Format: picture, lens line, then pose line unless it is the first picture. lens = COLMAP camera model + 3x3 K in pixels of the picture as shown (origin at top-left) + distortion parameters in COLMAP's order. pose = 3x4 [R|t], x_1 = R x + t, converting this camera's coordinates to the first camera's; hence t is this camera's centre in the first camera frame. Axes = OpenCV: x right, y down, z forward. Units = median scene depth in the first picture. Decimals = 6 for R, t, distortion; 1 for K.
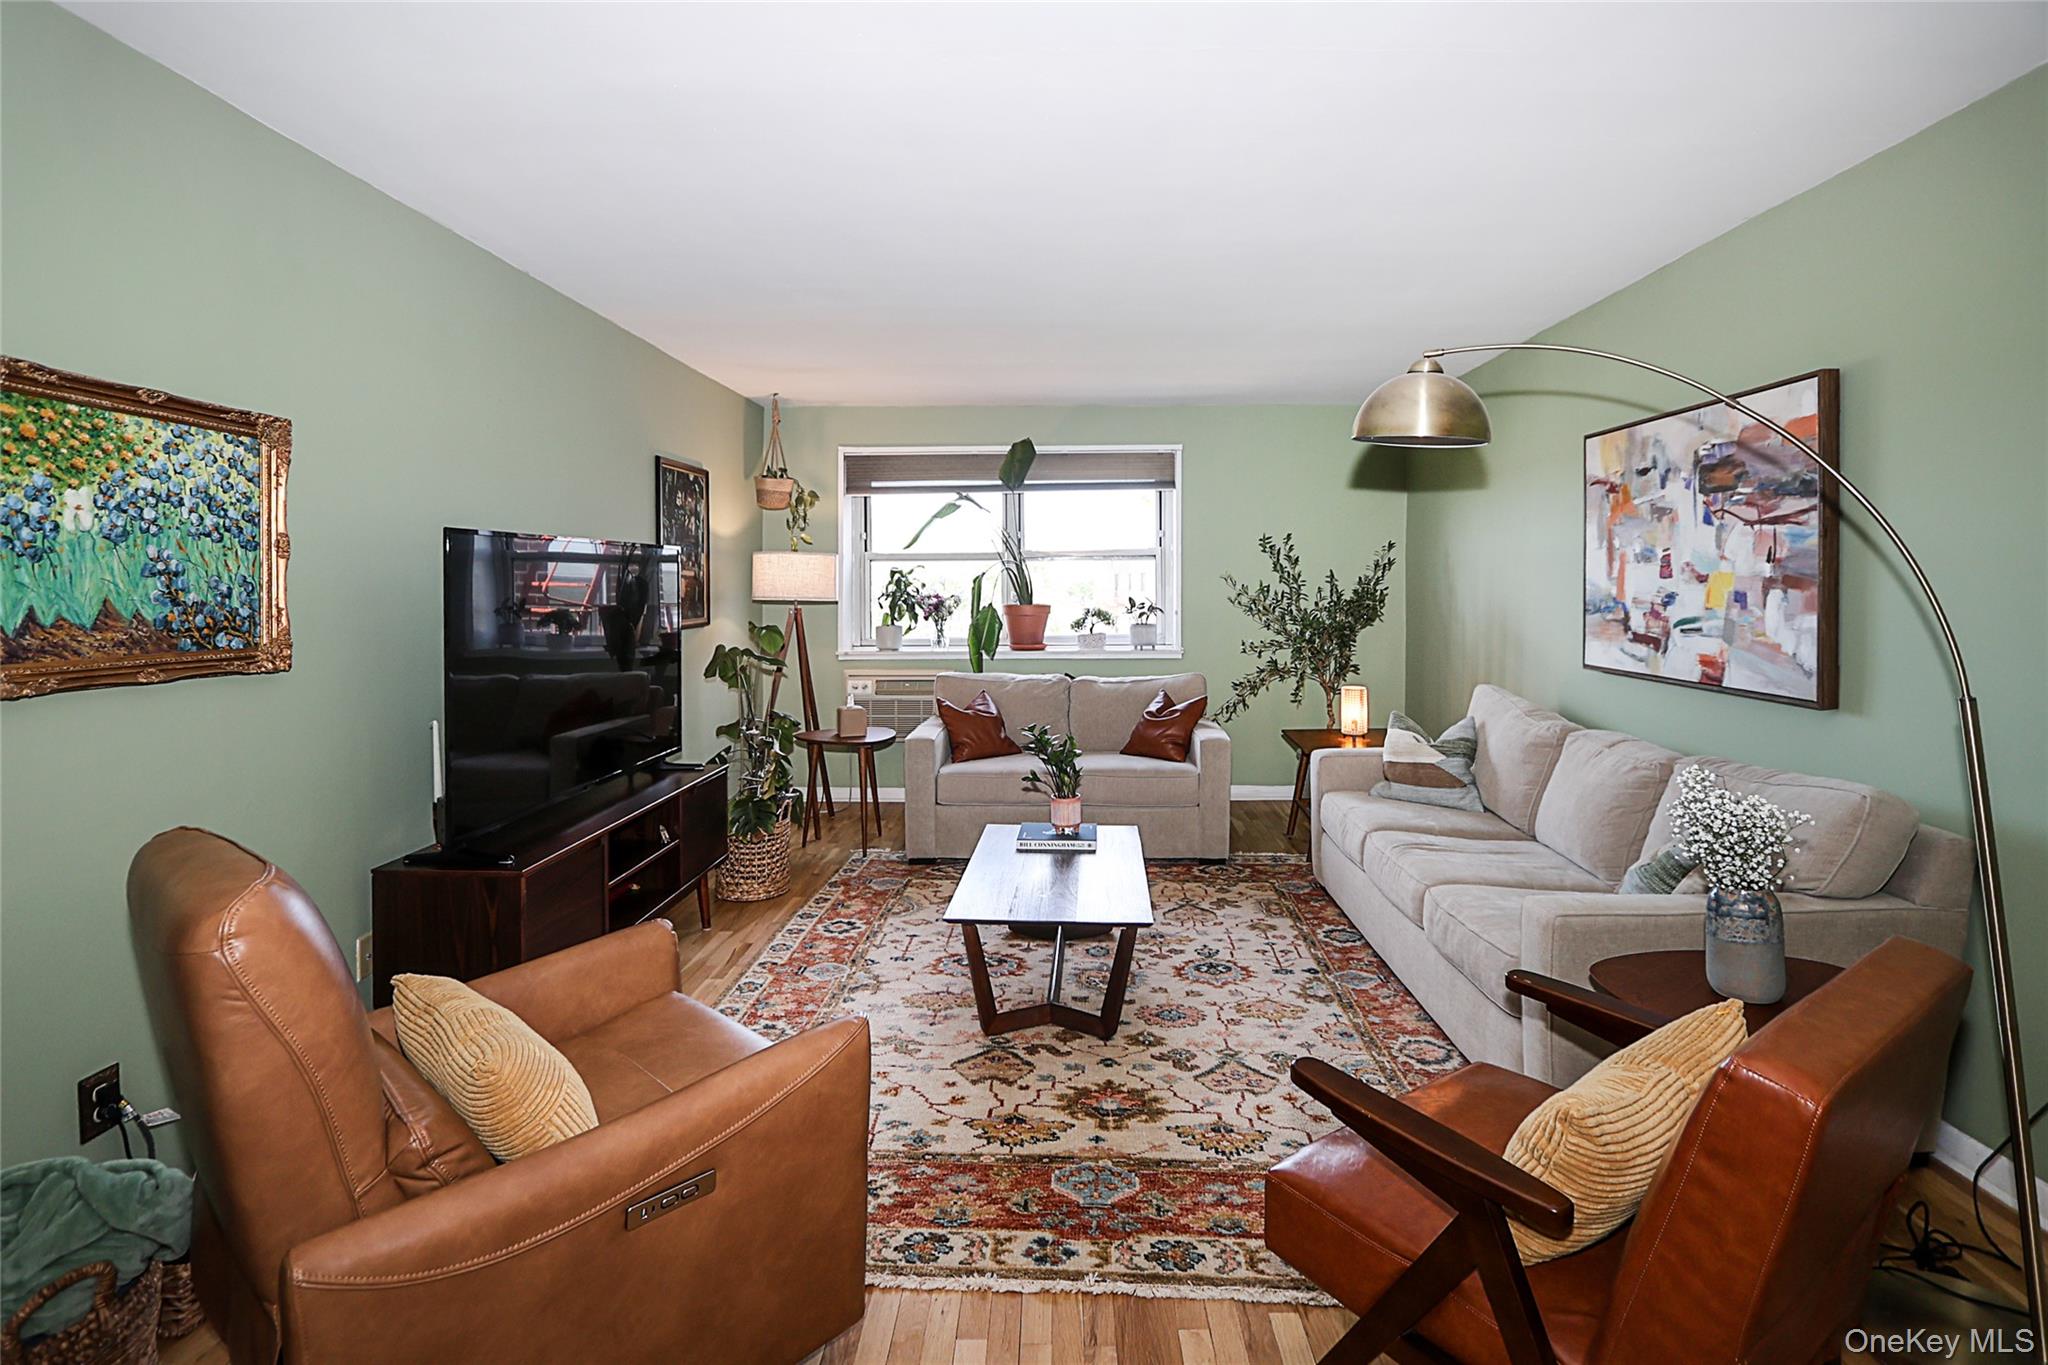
lens RADIAL K [[1010.9, 0, 1031.8], [0, 1010.9, 601.6], [0, 0, 1]] dist [-0.014591, 0.000206]
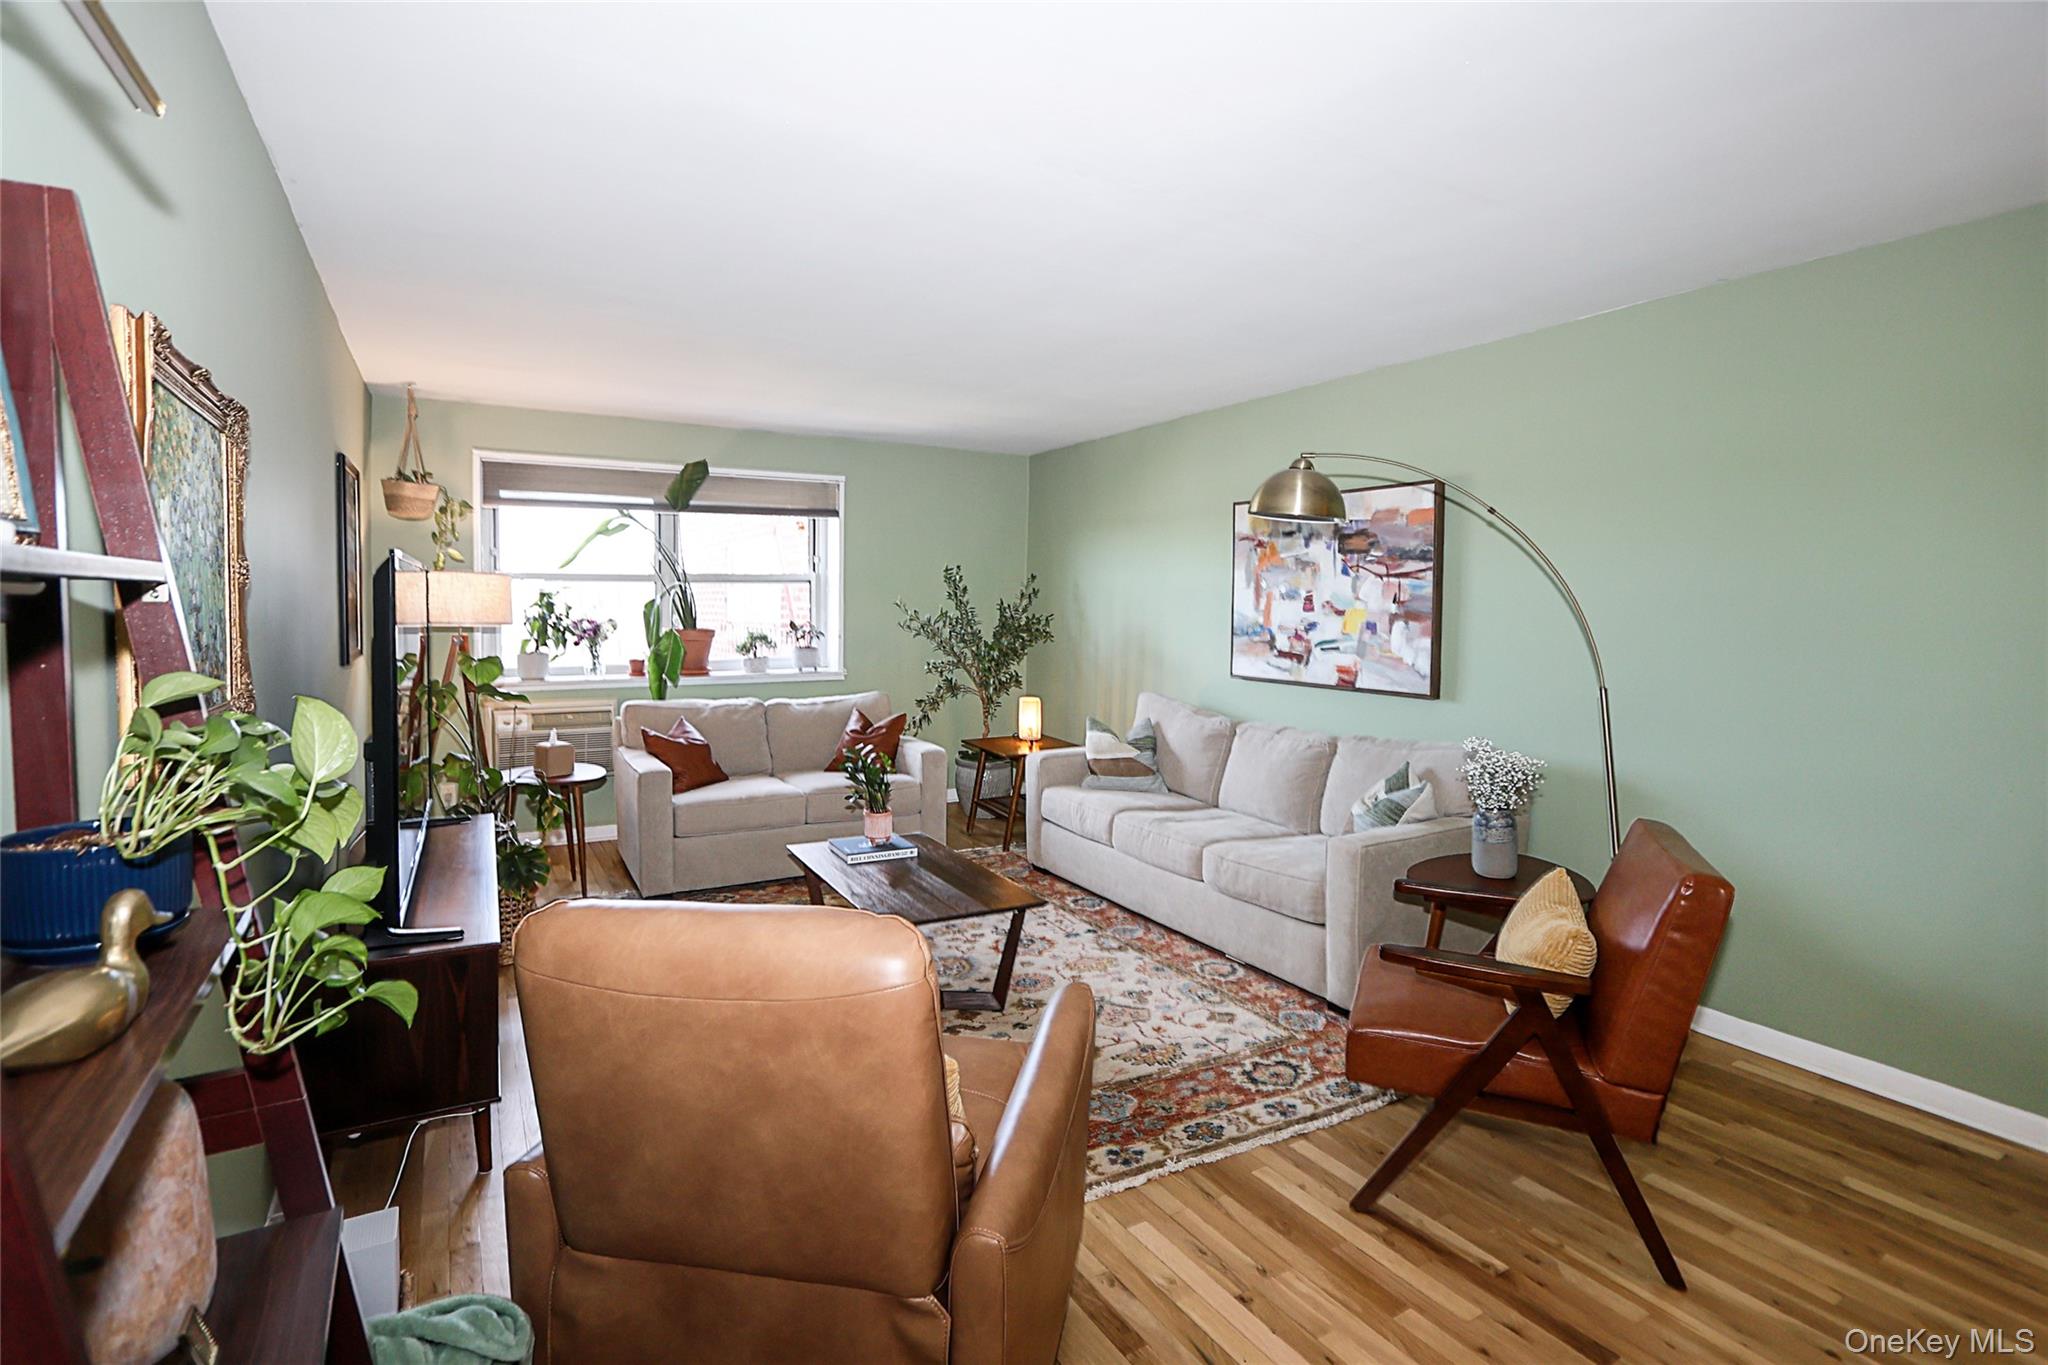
lens RADIAL K [[1039.2, 0, 981.5], [0, 1039.2, 635.8], [0, 0, 1]] dist [-0.001418, 0.000082]
pose [[0.851838, -0.009994, 0.523709, -0.463322], [-0.000207, 0.999811, 0.019415, -0.015607], [-0.523805, -0.016647, 0.851676, 0.000819]]
